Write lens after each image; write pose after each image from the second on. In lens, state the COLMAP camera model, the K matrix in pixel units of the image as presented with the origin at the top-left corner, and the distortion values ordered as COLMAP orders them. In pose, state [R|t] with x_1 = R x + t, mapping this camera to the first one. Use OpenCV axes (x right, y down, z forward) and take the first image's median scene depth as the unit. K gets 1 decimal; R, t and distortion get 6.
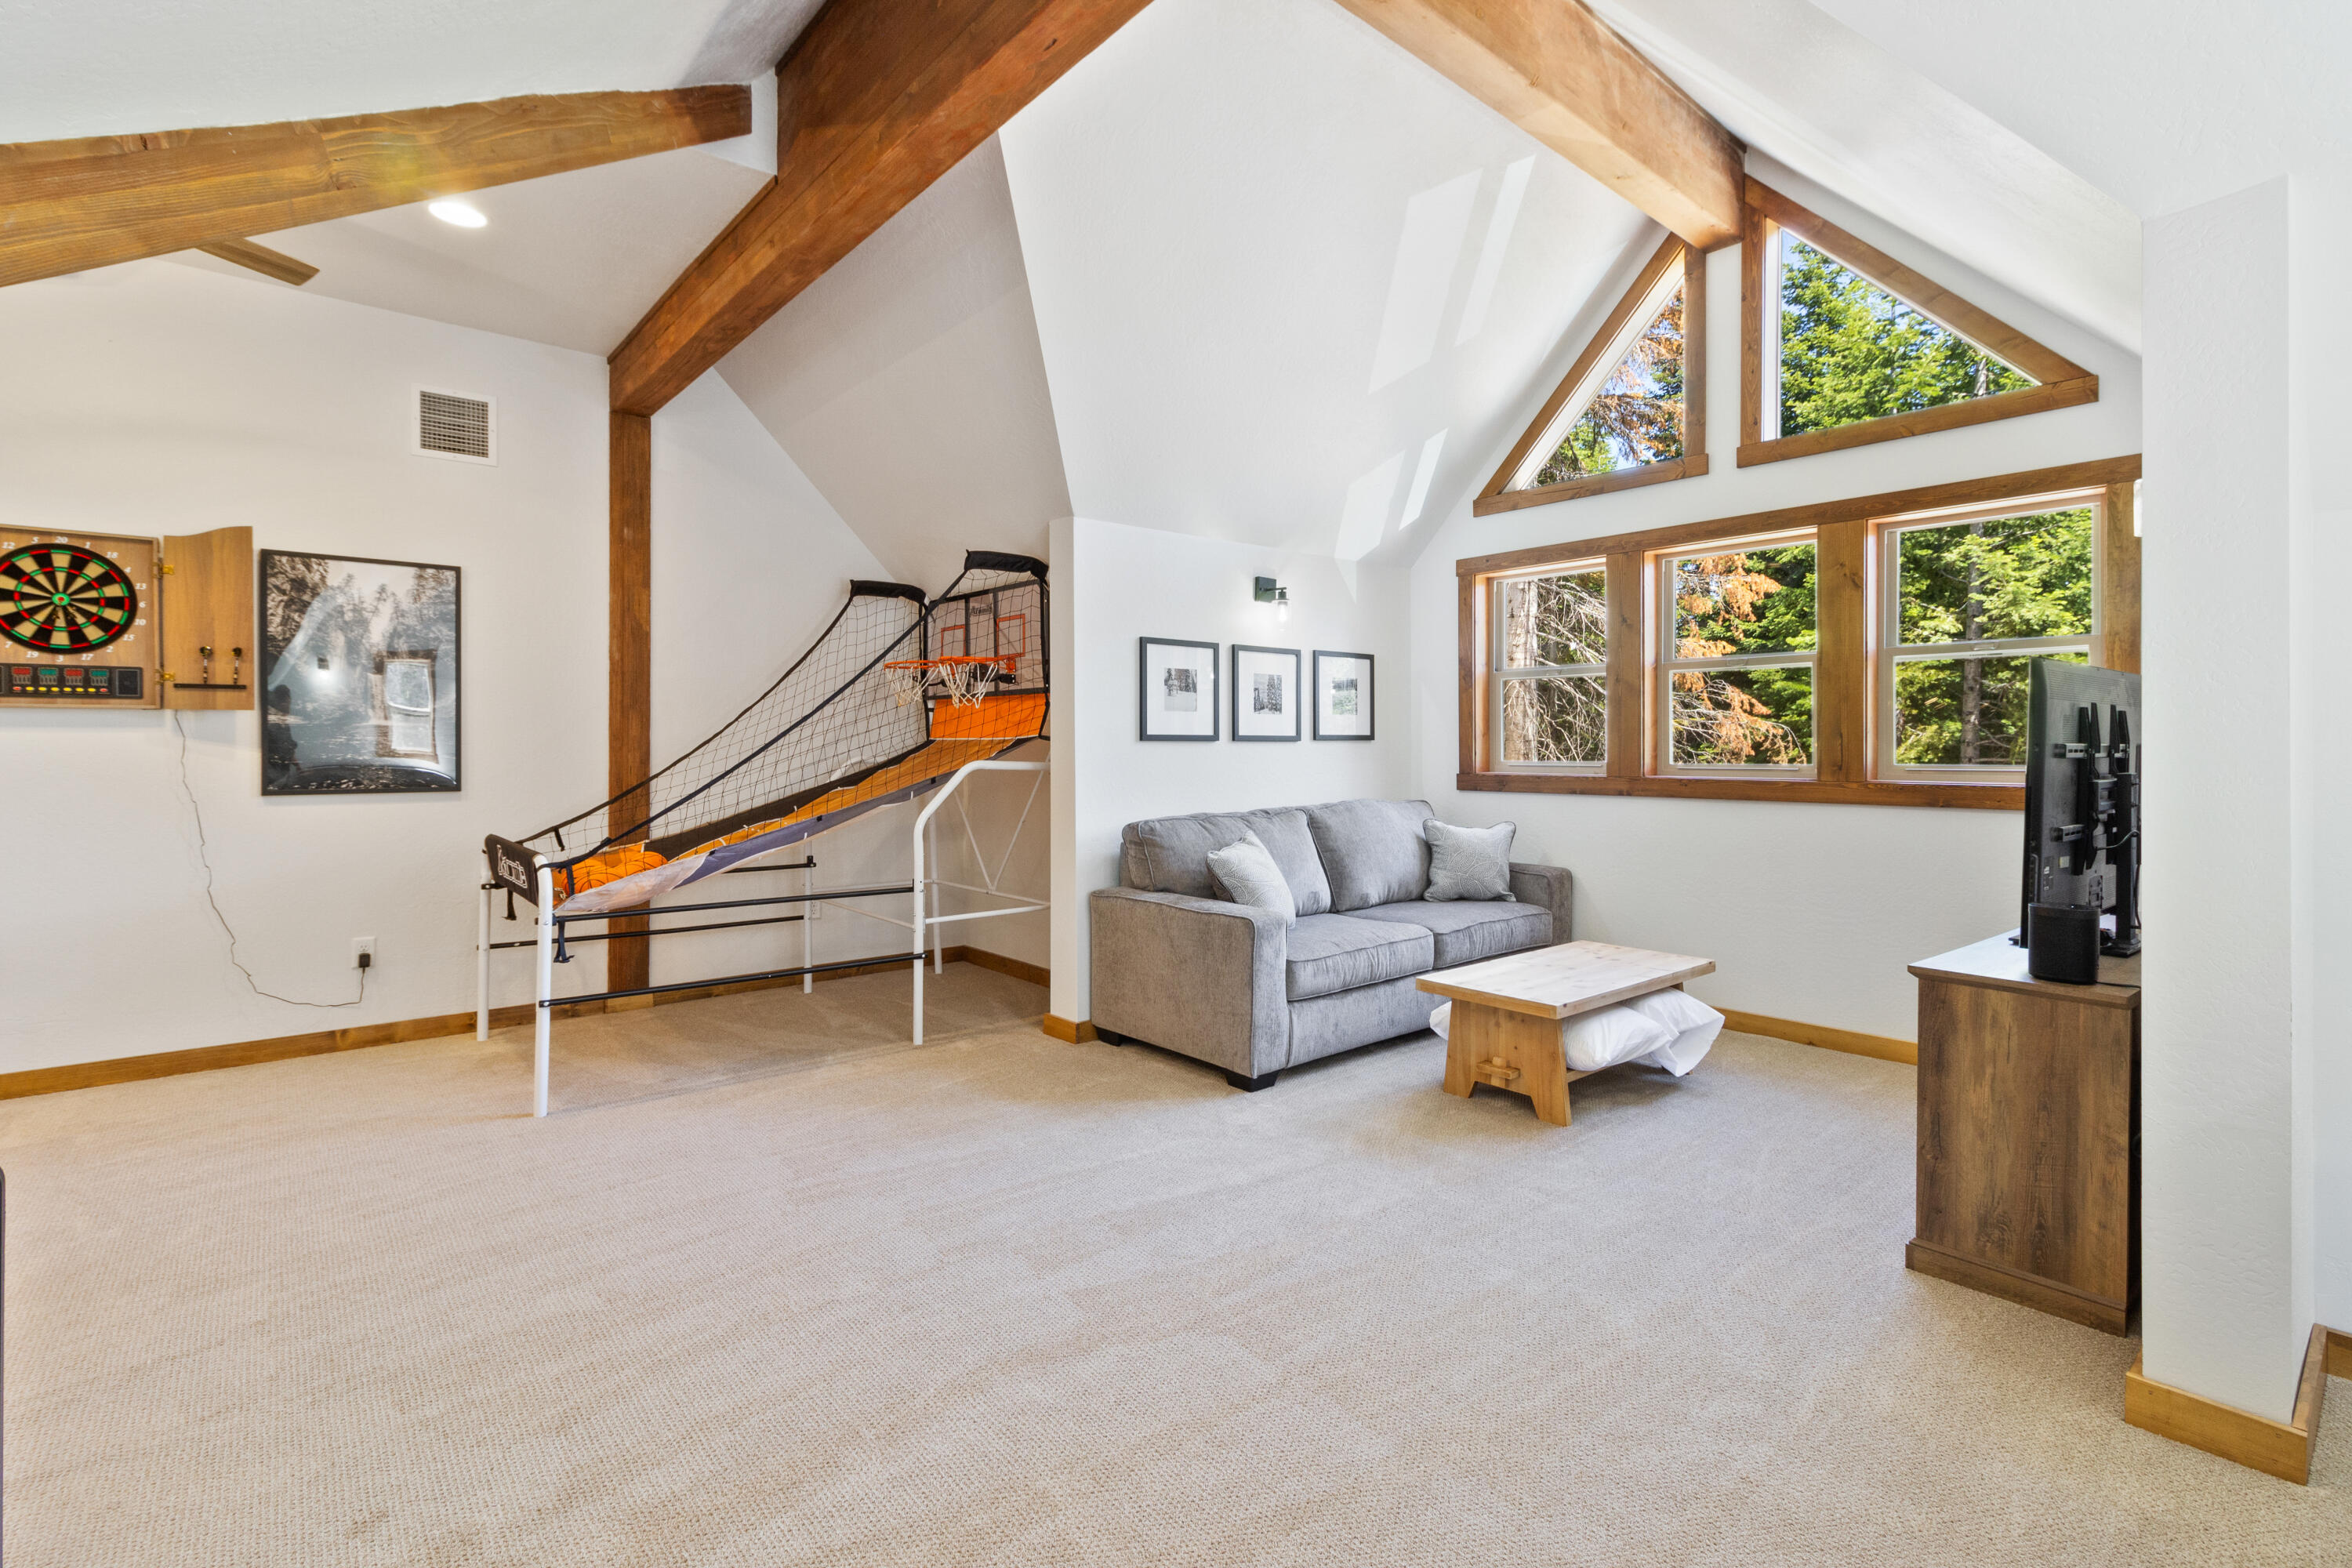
lens RADIAL K [[1096.8, 0, 1184.0], [0, 1096.8, 726.8], [0, 0, 1]] dist [0.003565, -0.000781]
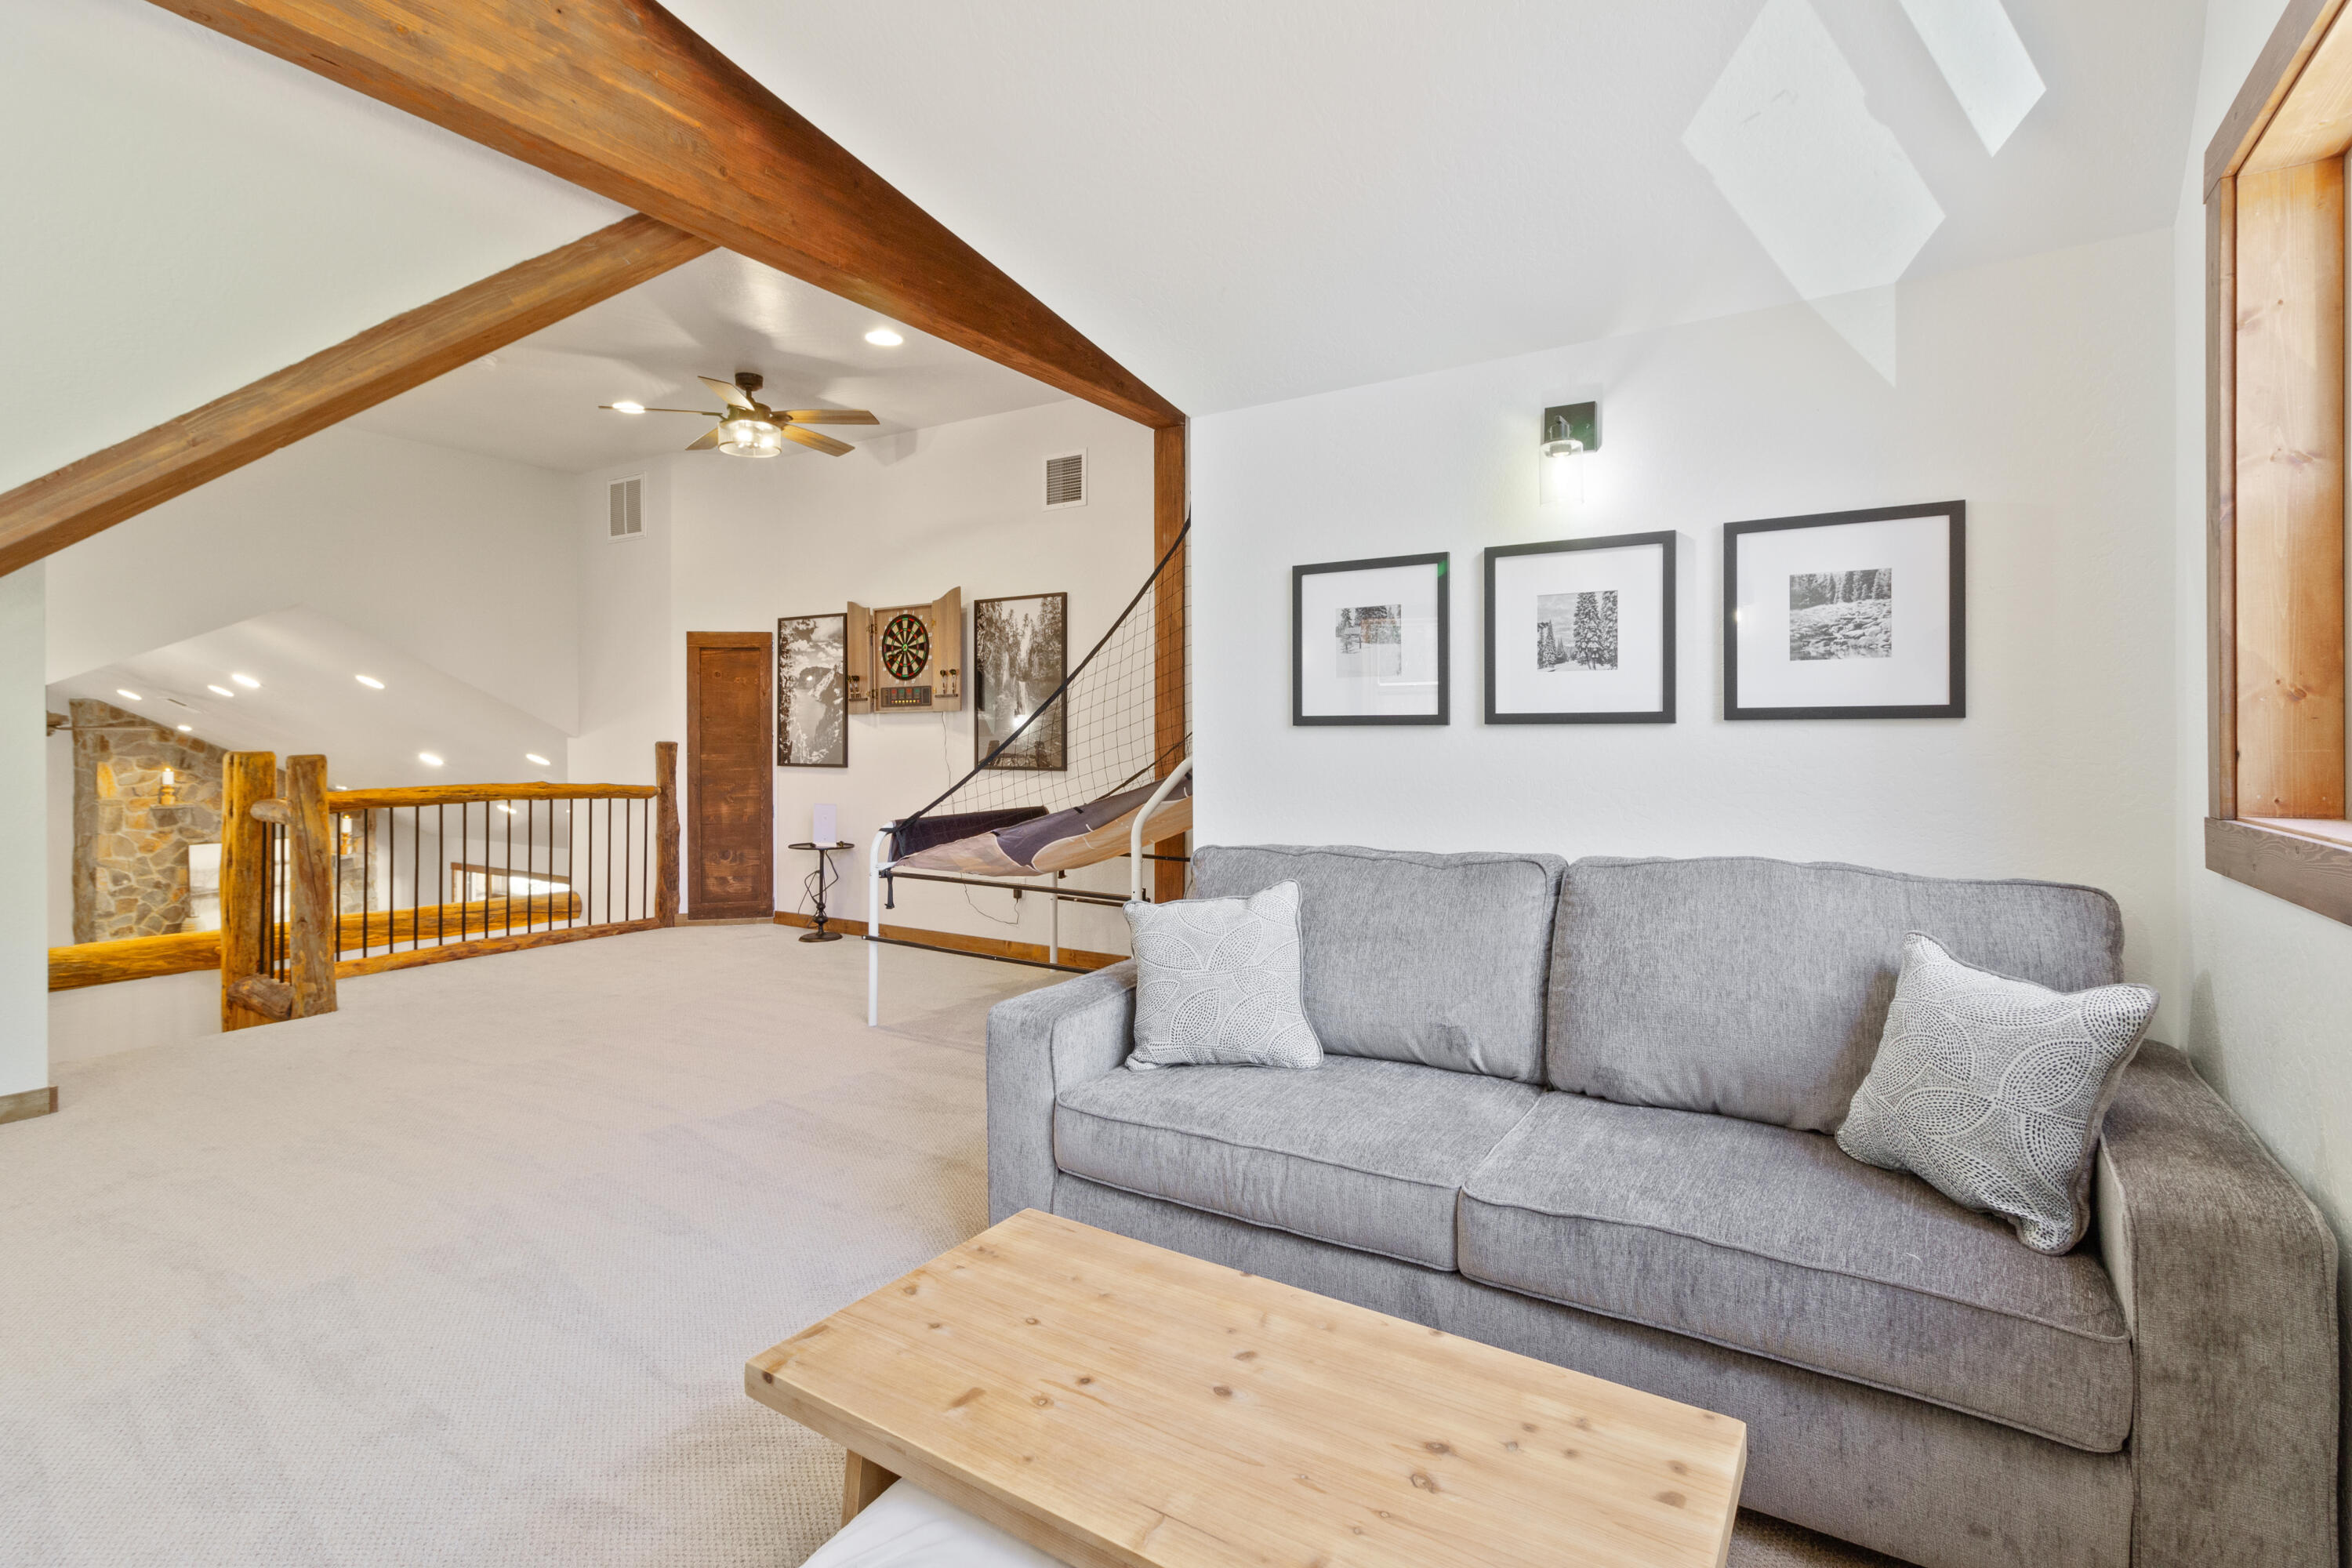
lens RADIAL K [[1096.8, 0, 1174.1], [0, 1096.8, 726.1], [0, 0, 1]] dist [0.003565, -0.000781]
pose [[0.293056, -0.009557, -0.956047, 0.594255], [0.017266, 0.999840, -0.004703, 0.015762], [0.955939, -0.015129, 0.293174, 0.779871]]
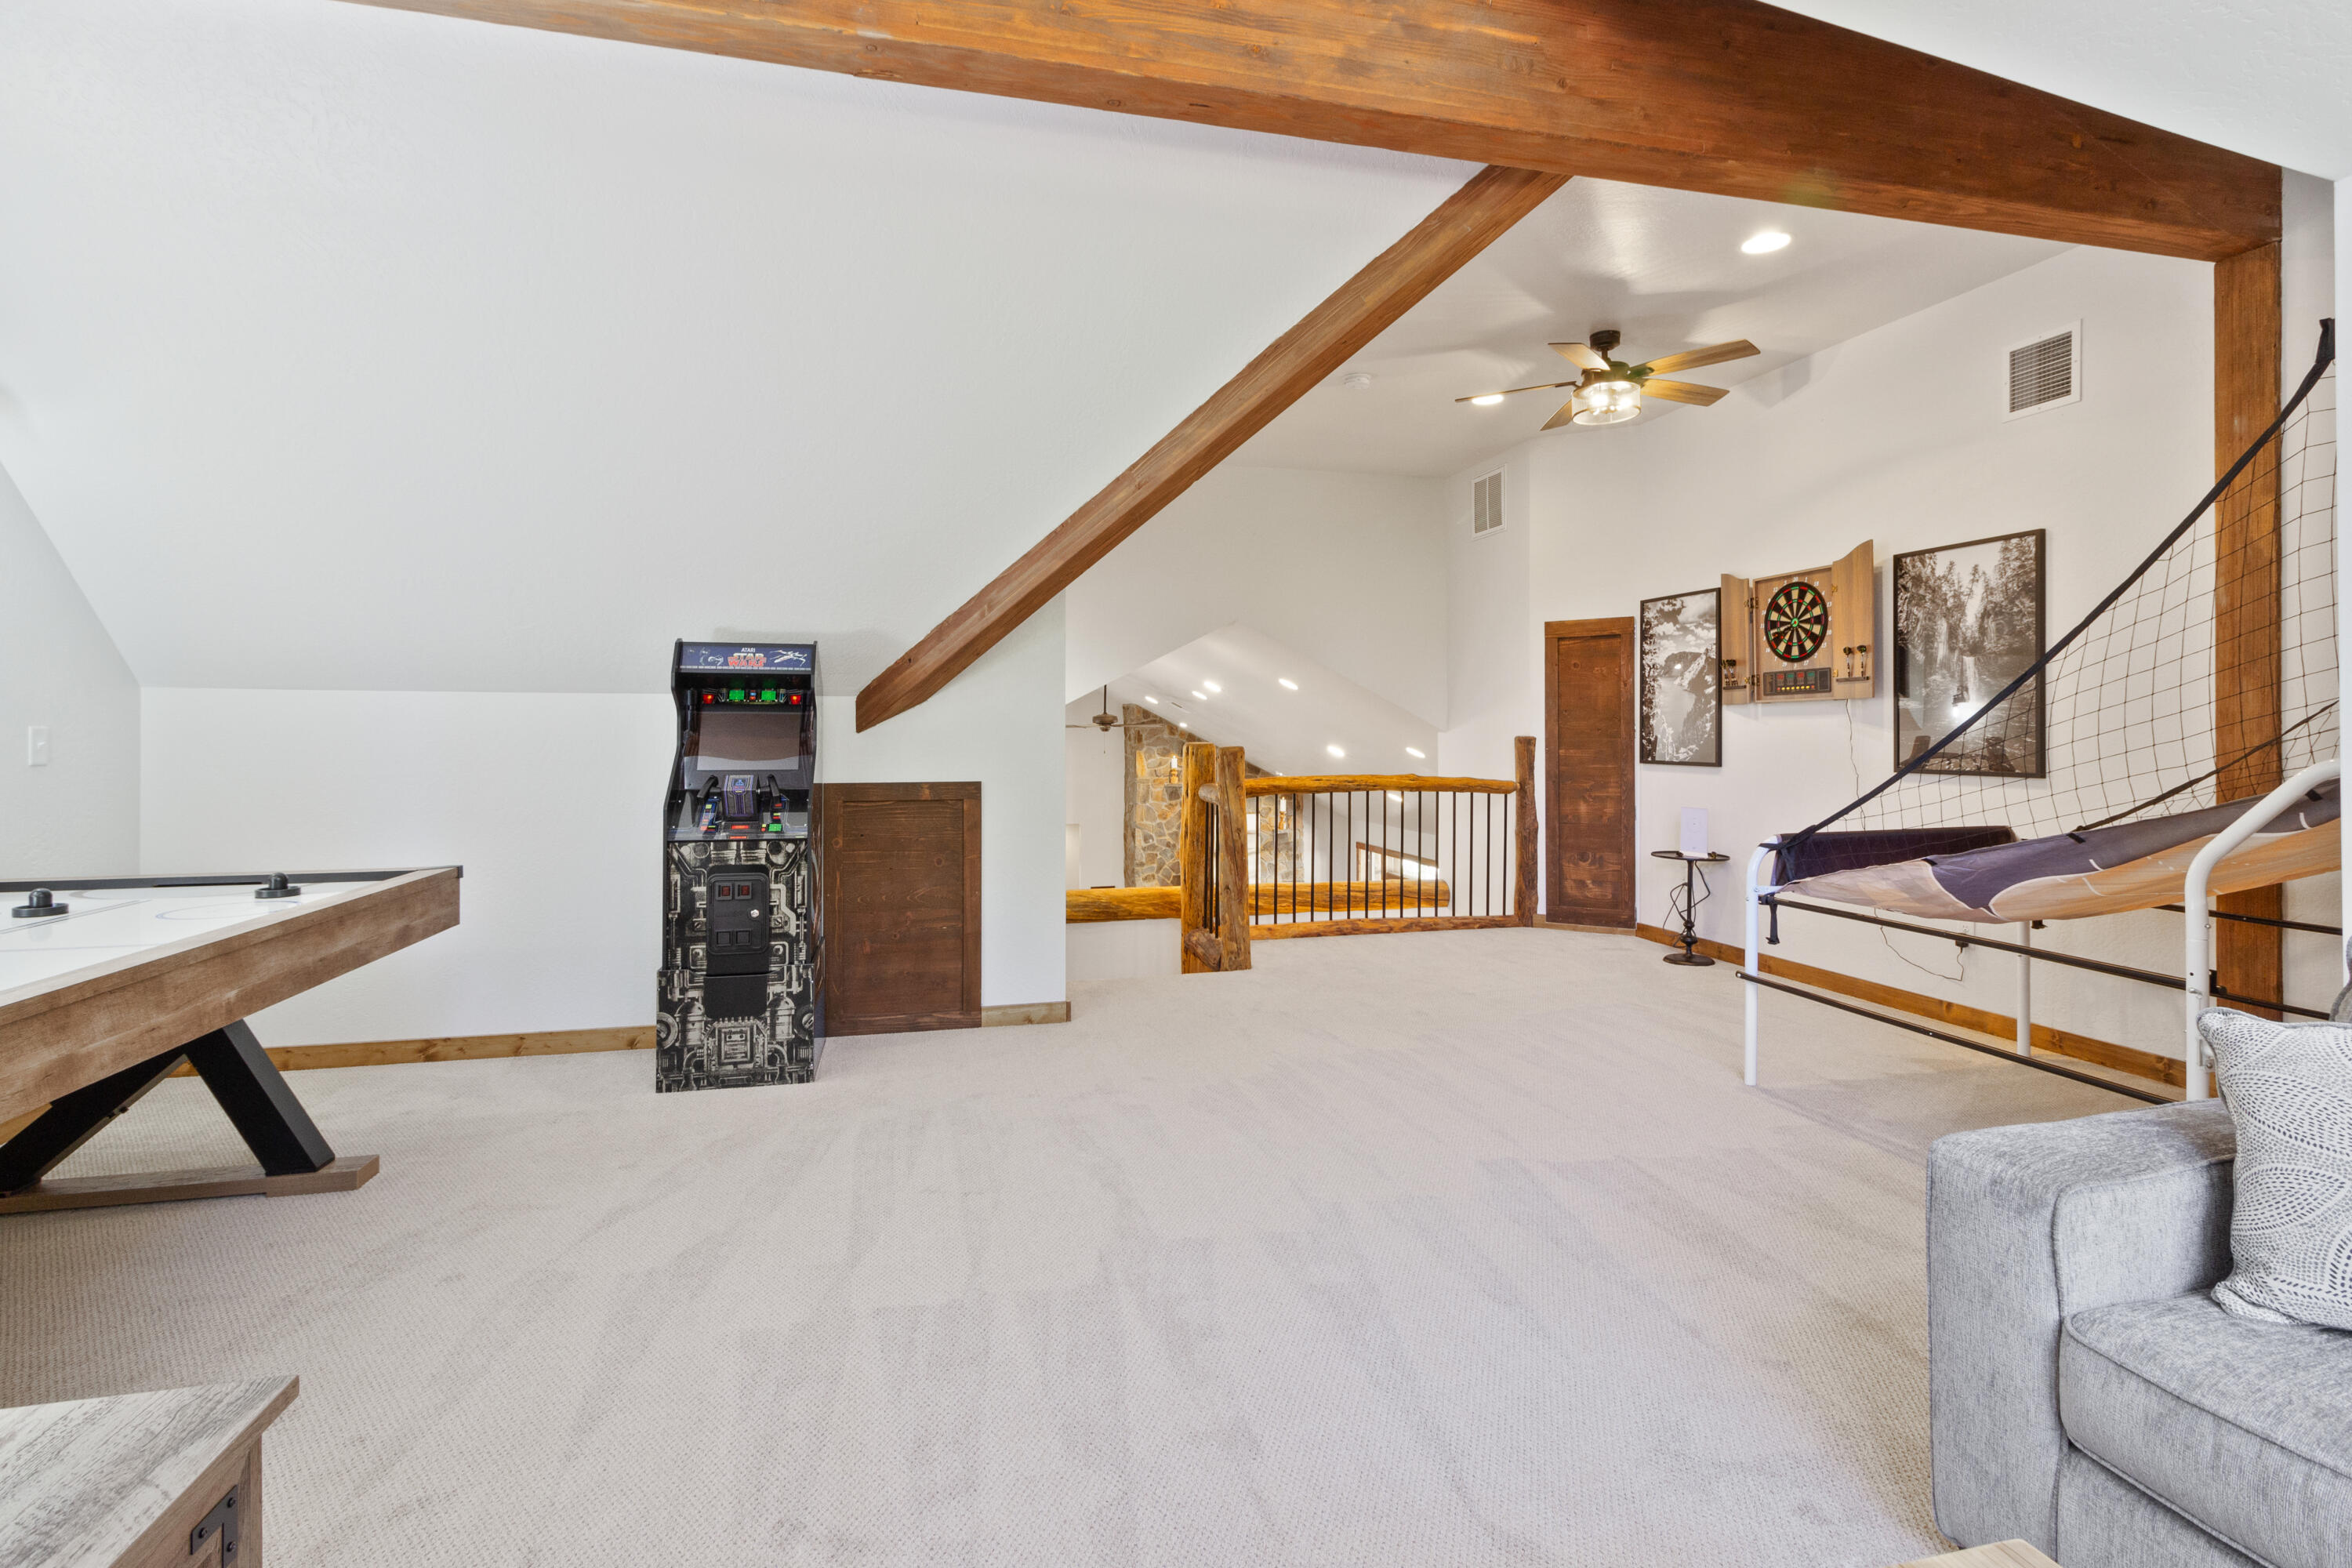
lens RADIAL K [[1096.8, 0, 1197.3], [0, 1096.8, 737.0], [0, 0, 1]] dist [0.003565, -0.000781]
pose [[-0.429539, 0.004059, -0.903039, 0.467059], [0.016943, 0.999850, -0.003564, 0.016787], [0.902889, -0.016831, -0.429543, 0.789960]]
